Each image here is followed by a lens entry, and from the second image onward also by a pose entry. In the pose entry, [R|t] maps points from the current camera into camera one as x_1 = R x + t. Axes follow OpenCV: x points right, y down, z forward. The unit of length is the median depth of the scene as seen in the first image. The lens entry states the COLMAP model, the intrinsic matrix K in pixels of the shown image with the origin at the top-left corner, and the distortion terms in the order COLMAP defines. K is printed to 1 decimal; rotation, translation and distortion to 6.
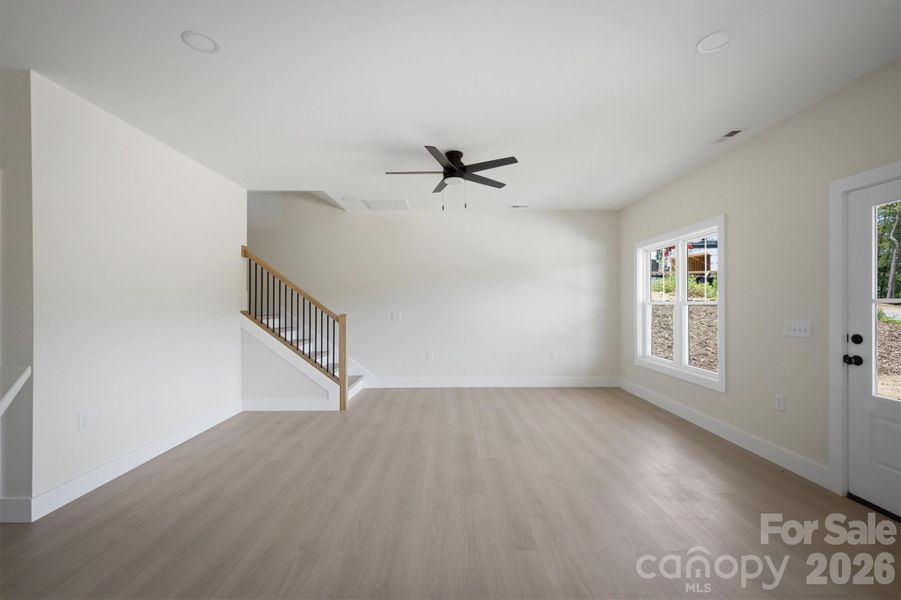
lens RADIAL K [[378.9, 0, 454.5], [0, 378.9, 302.0], [0, 0, 1]] dist [-0.006283, 0.000701]
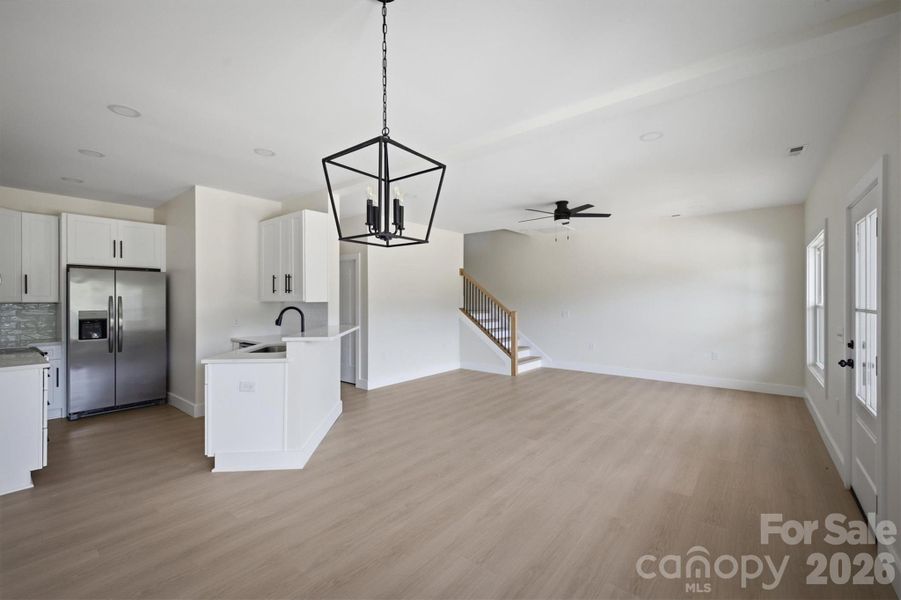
lens RADIAL K [[378.9, 0, 450.7], [0, 378.9, 299.2], [0, 0, 1]] dist [-0.006283, 0.000701]
pose [[0.772048, 0.002095, -0.635561, 0.457704], [-0.001048, 0.999997, 0.002022, -0.018322], [0.635564, -0.000895, 0.772048, -0.303854]]
